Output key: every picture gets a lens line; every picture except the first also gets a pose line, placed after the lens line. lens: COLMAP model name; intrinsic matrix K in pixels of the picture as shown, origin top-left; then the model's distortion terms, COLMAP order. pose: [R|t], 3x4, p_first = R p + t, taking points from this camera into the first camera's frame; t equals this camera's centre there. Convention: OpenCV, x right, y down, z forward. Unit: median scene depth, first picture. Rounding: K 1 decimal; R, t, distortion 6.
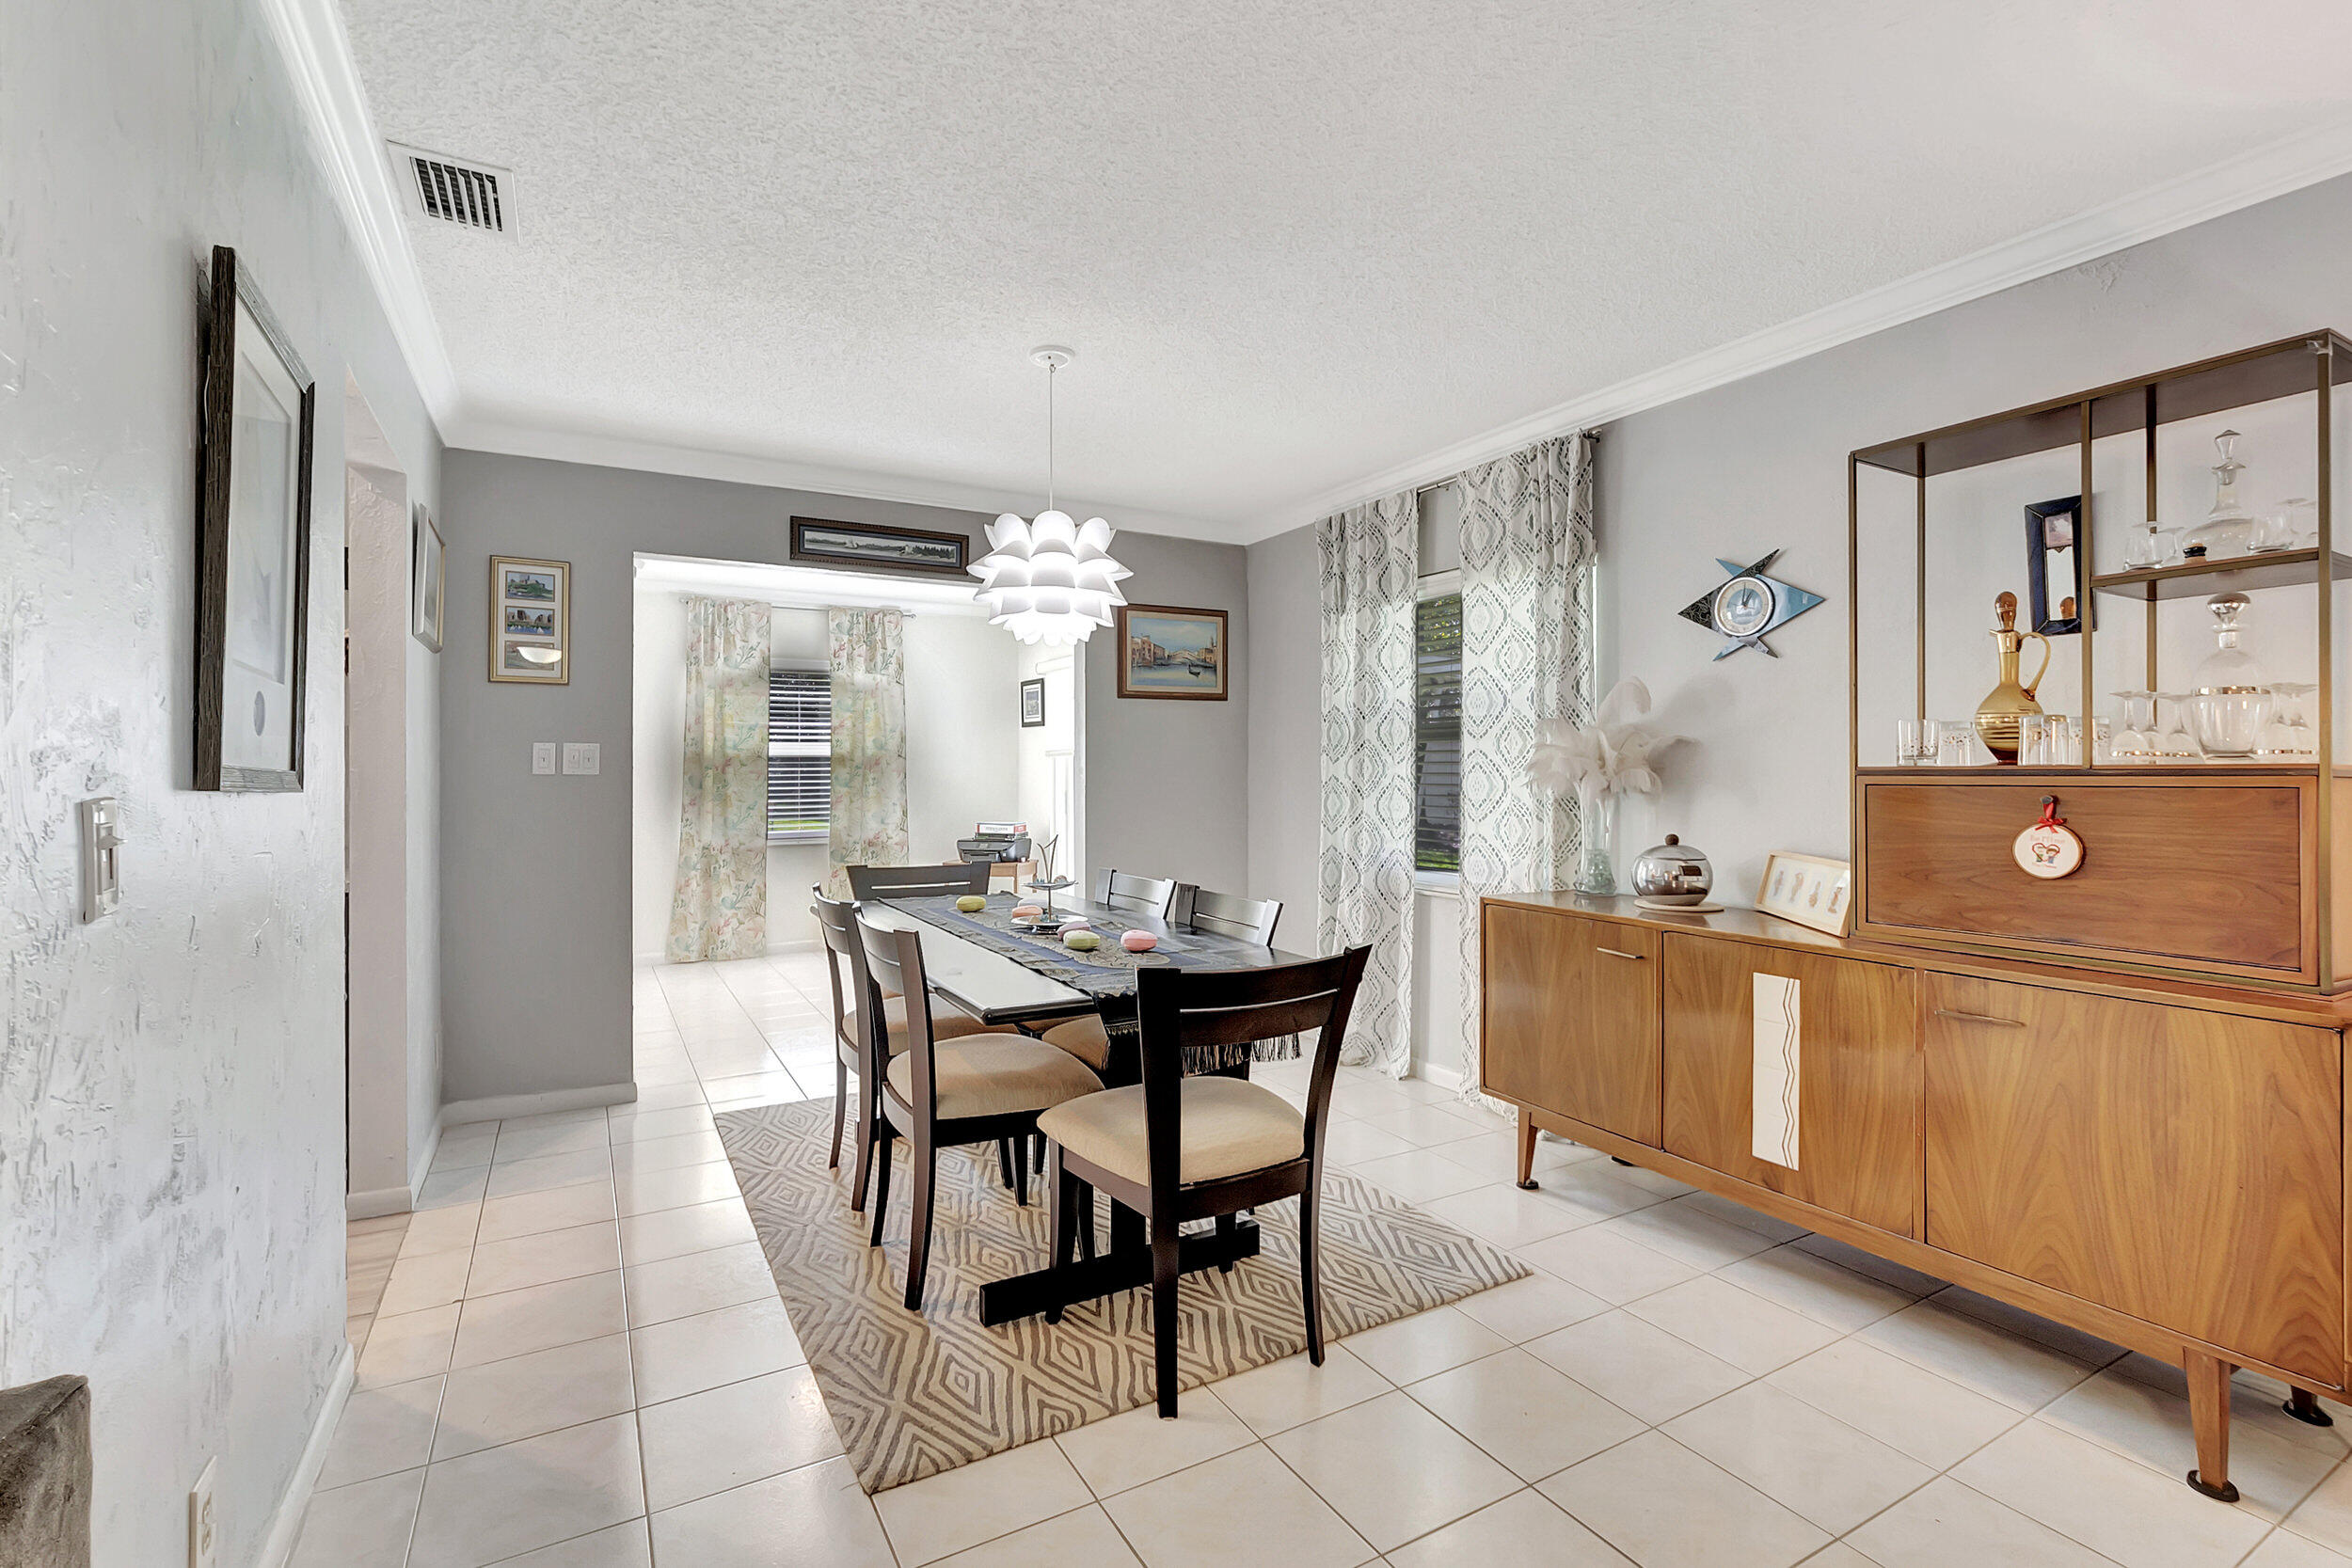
lens RADIAL K [[1056.1, 0, 1169.3], [0, 1056.1, 765.2], [0, 0, 1]] dist [0.008423, 0.000161]
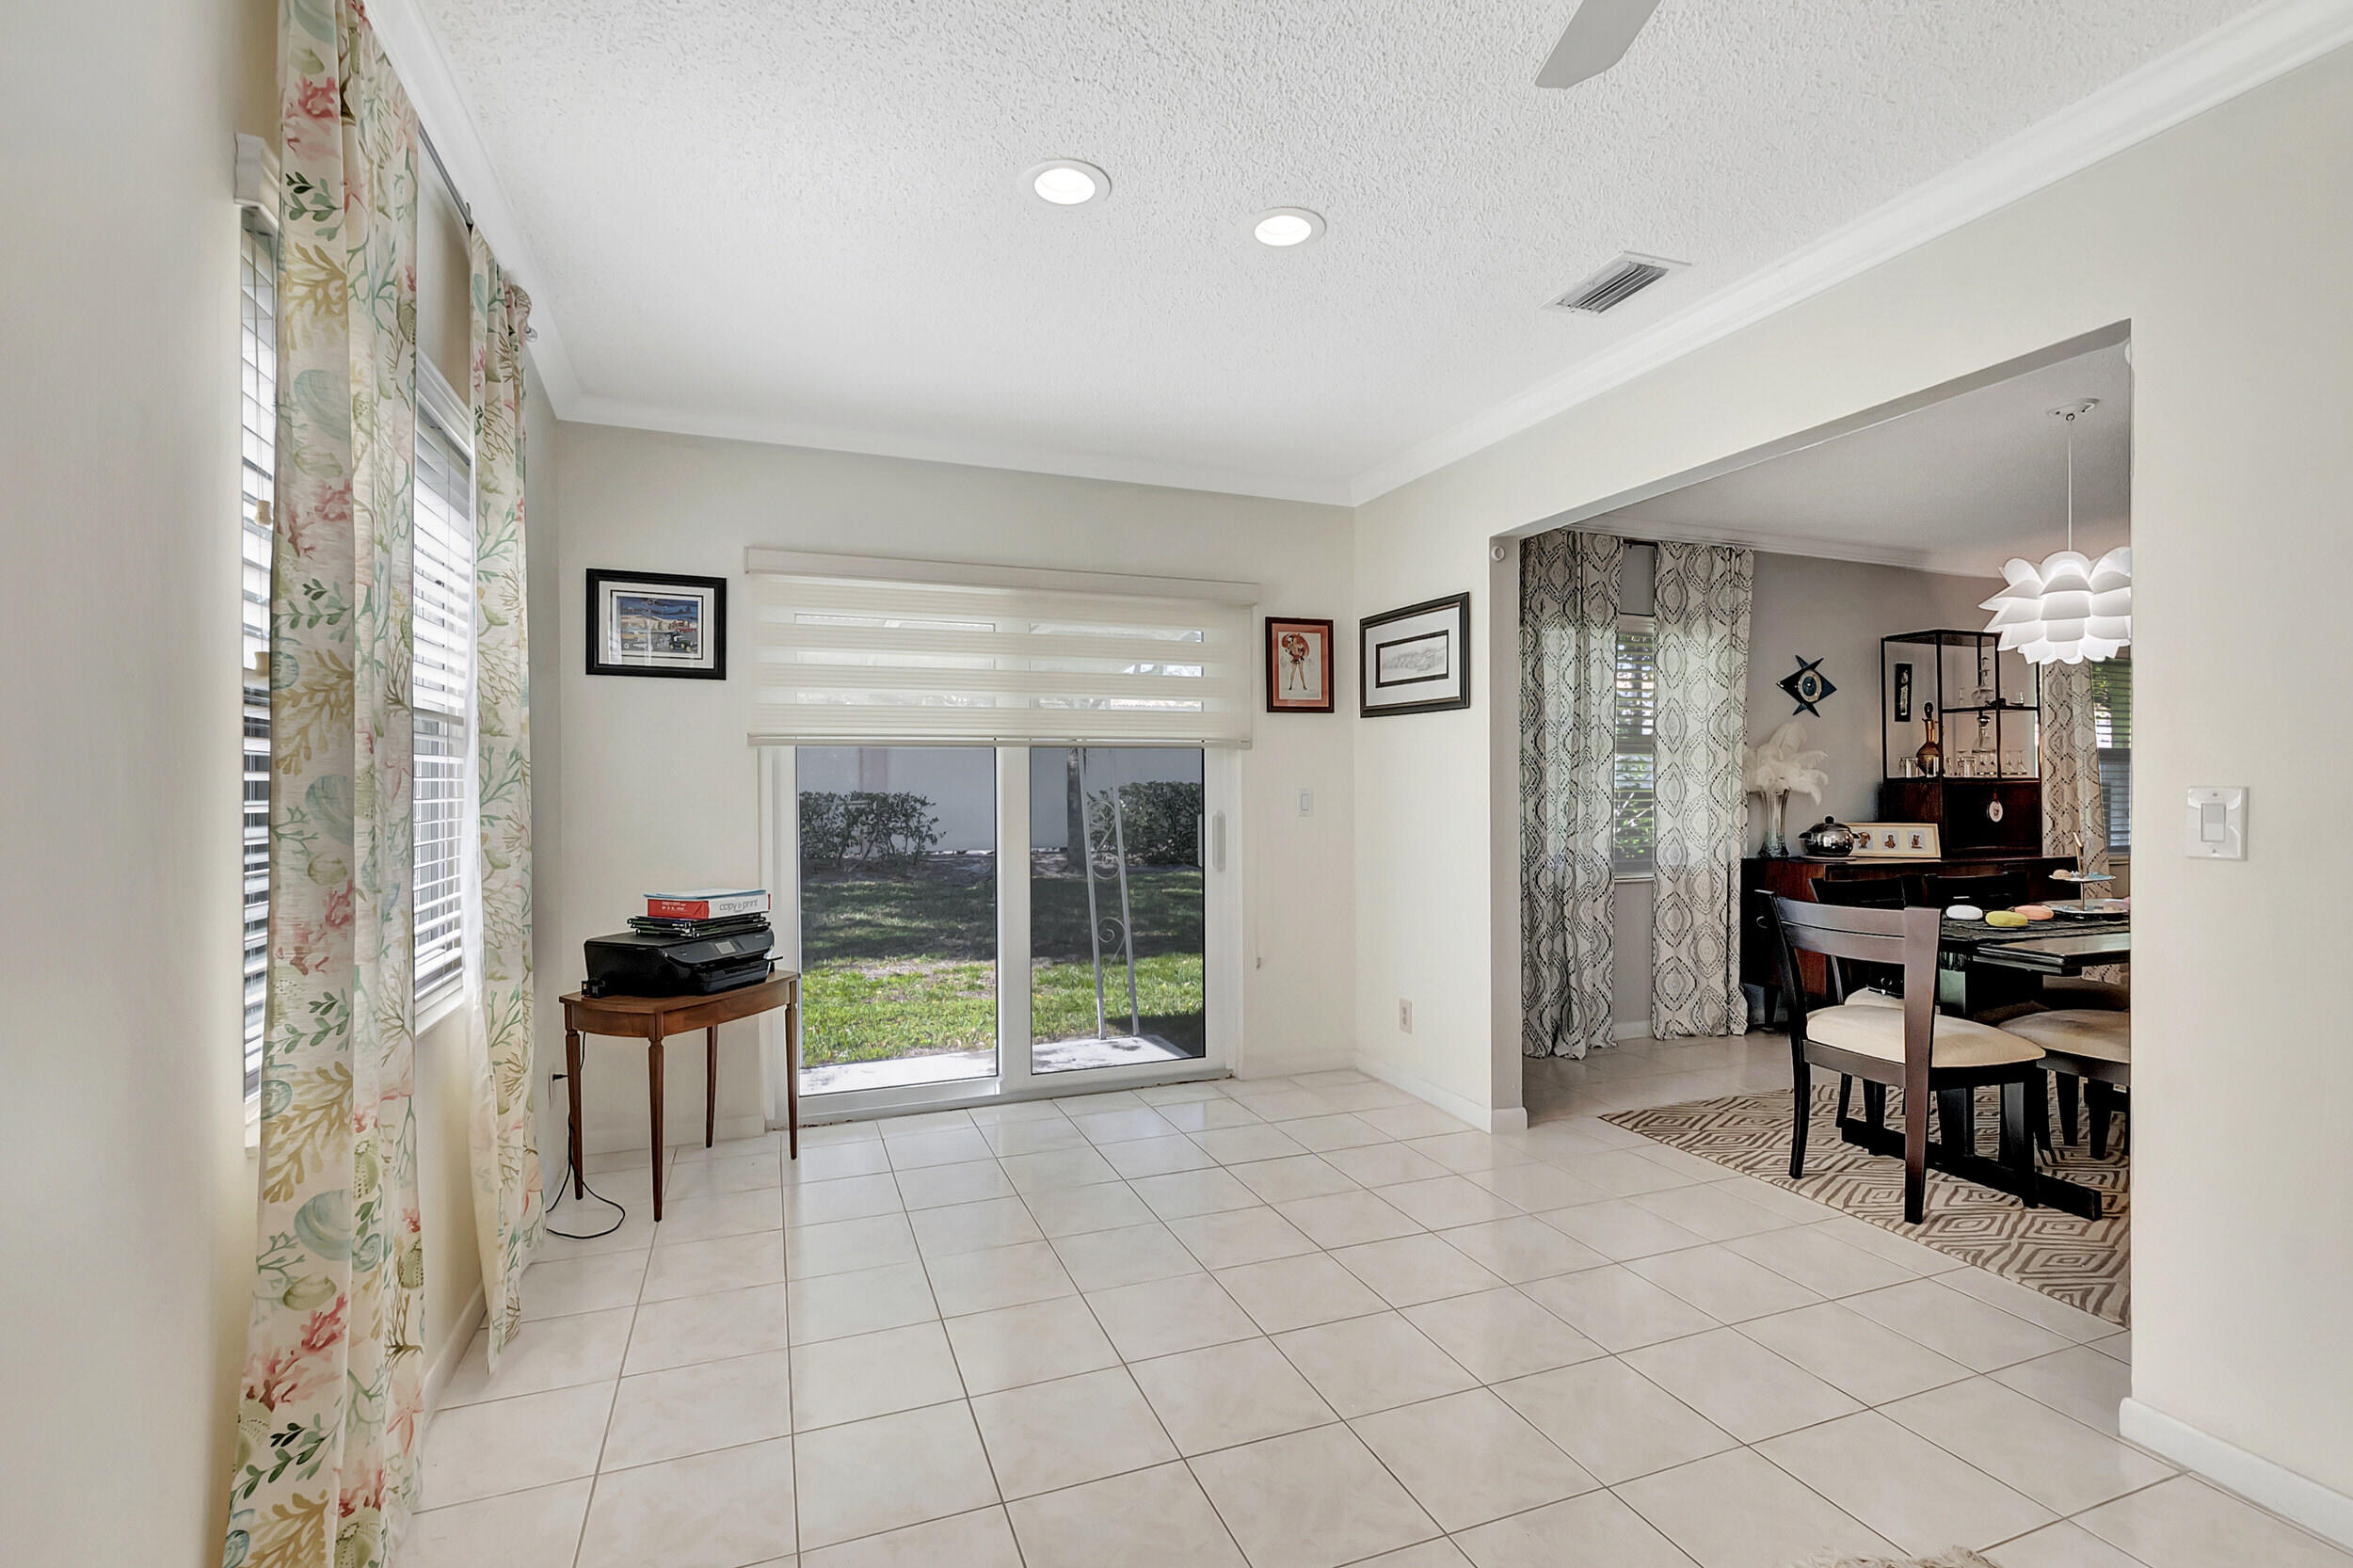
lens RADIAL K [[1100.1, 0, 1175.7], [0, 1100.1, 776.2], [0, 0, 1]] dist [0.000039, -0.000055]
pose [[0.129030, 0.003302, 0.991635, -1.117472], [-0.009361, 0.999954, -0.002111, 0.010742], [-0.991597, -0.009011, 0.129055, 1.424662]]
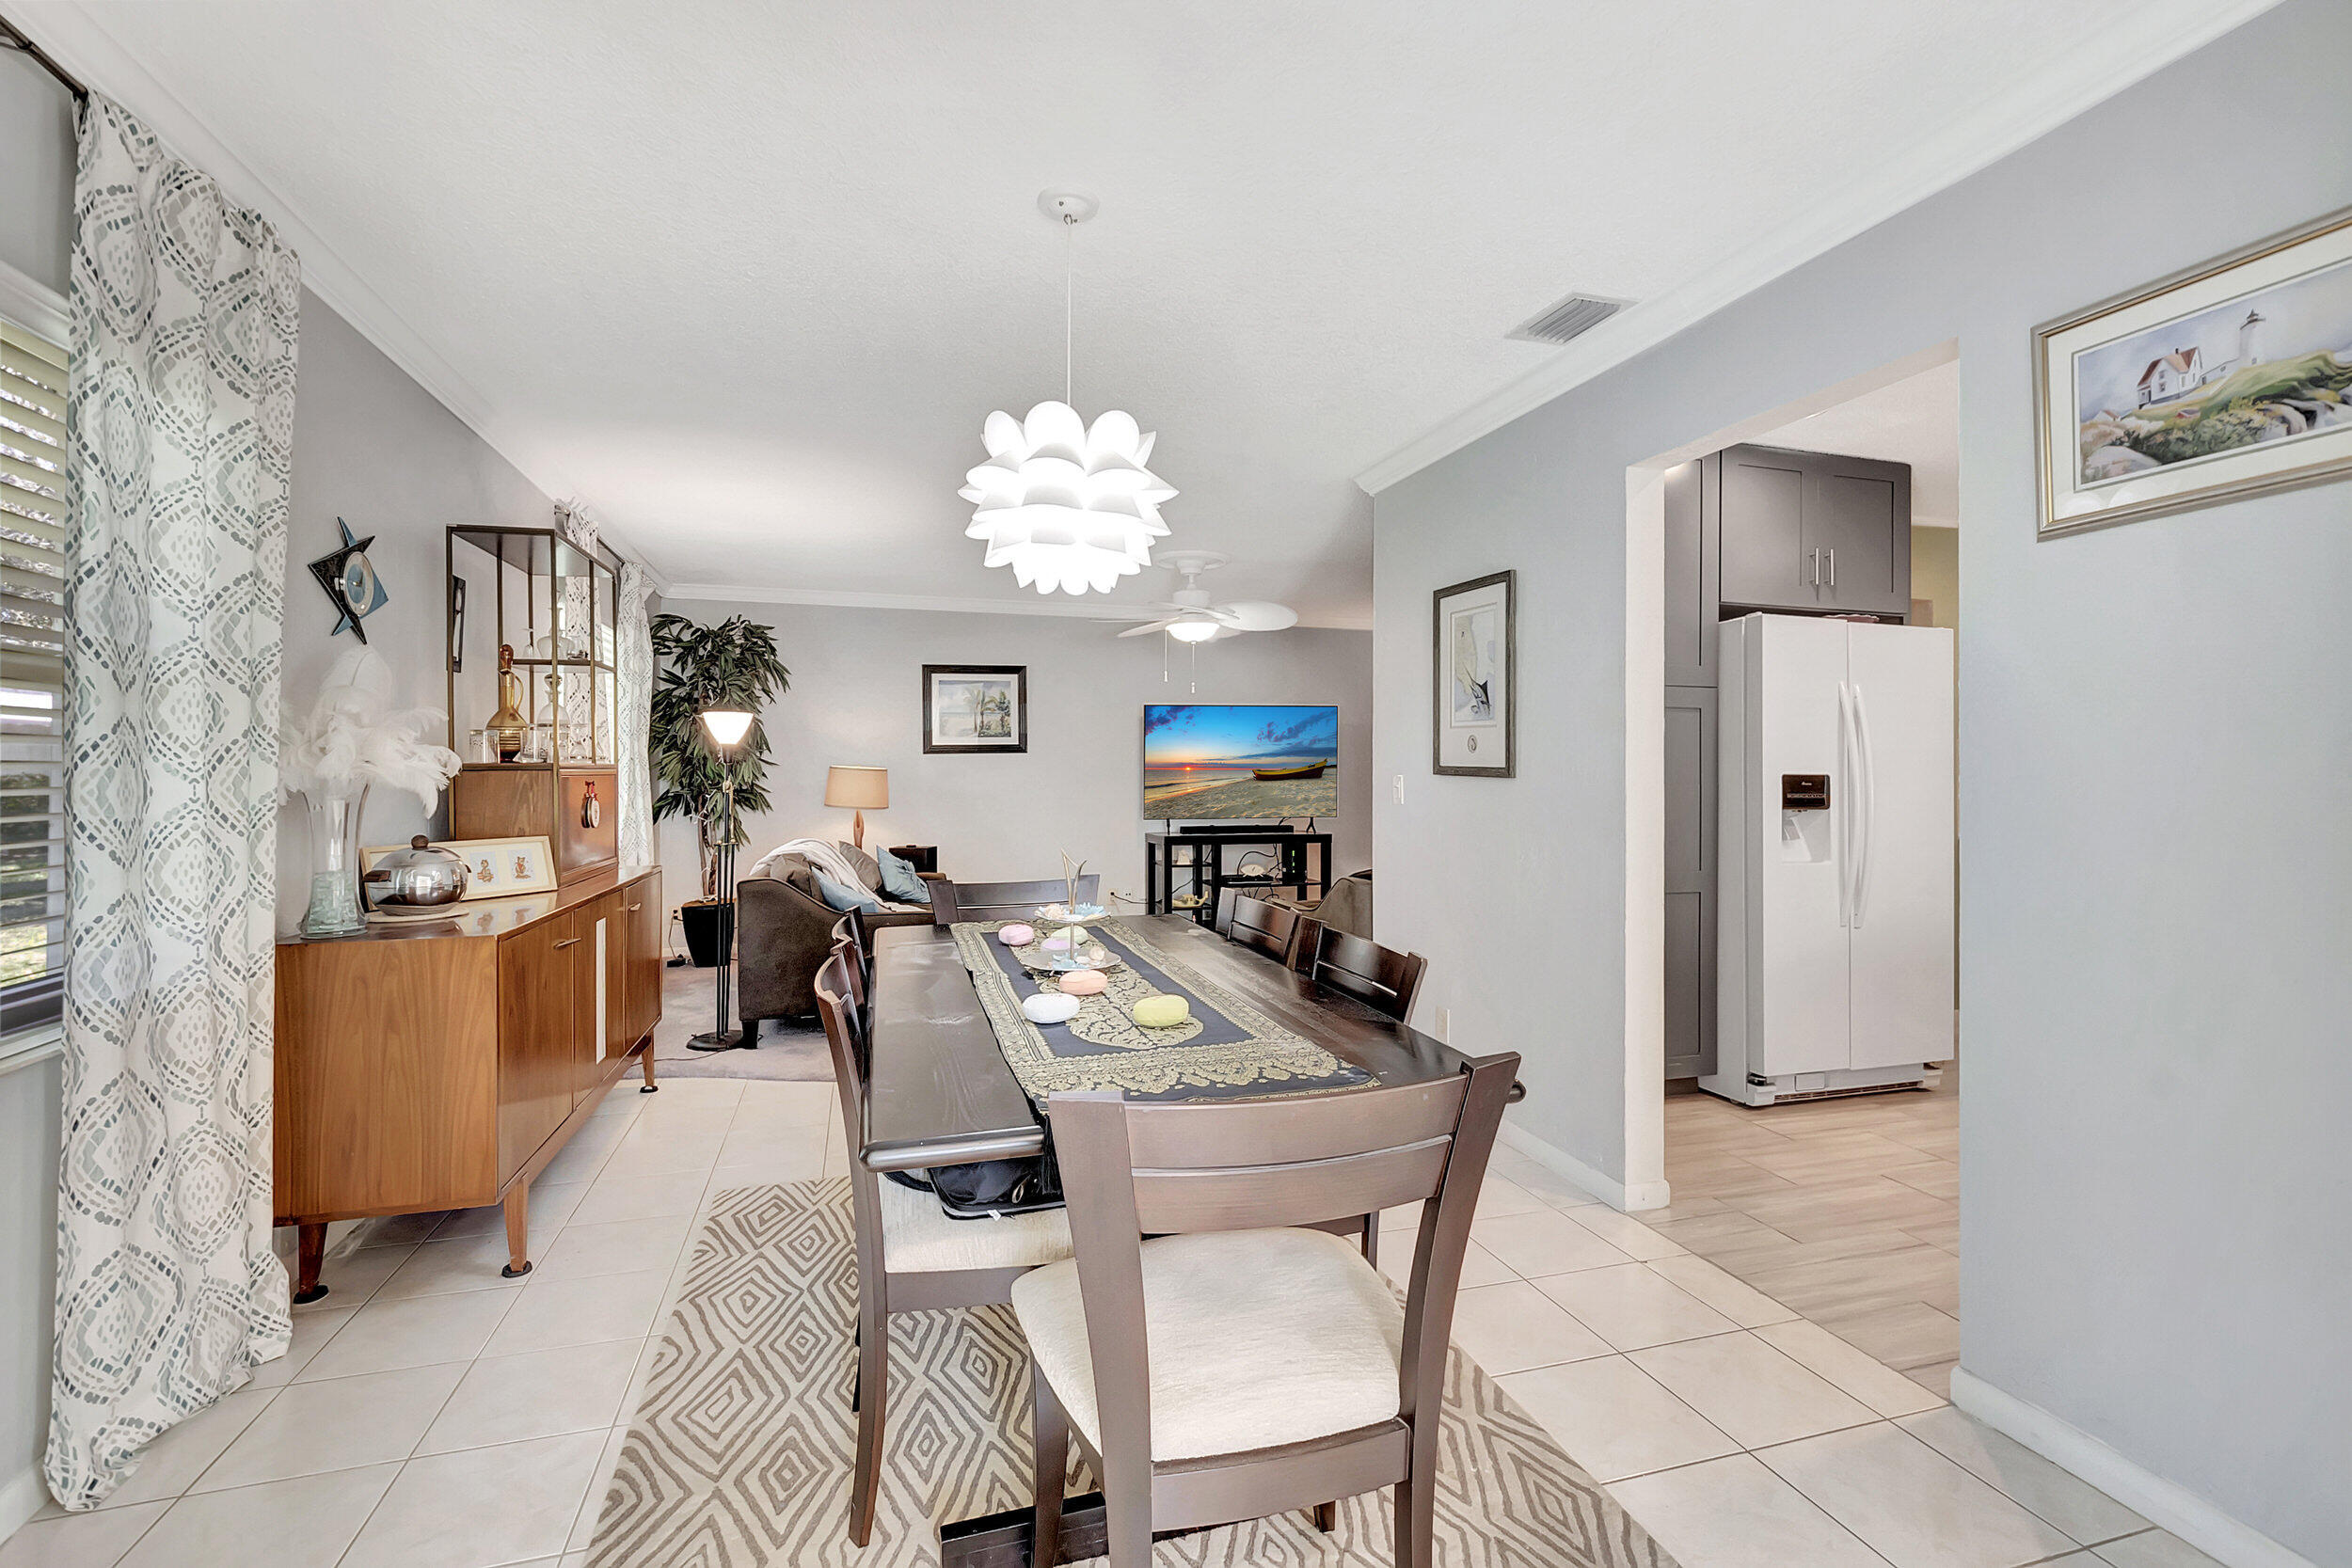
lens RADIAL K [[1035.4, 0, 1166.4], [0, 1035.4, 768.2], [0, 0, 1]] dist [0.024822, -0.000199]
pose [[-0.973473, 0.000774, 0.228802, -0.270435], [-0.001797, 0.999938, -0.011025, 0.012791], [-0.228796, -0.011144, -0.973411, 1.350639]]
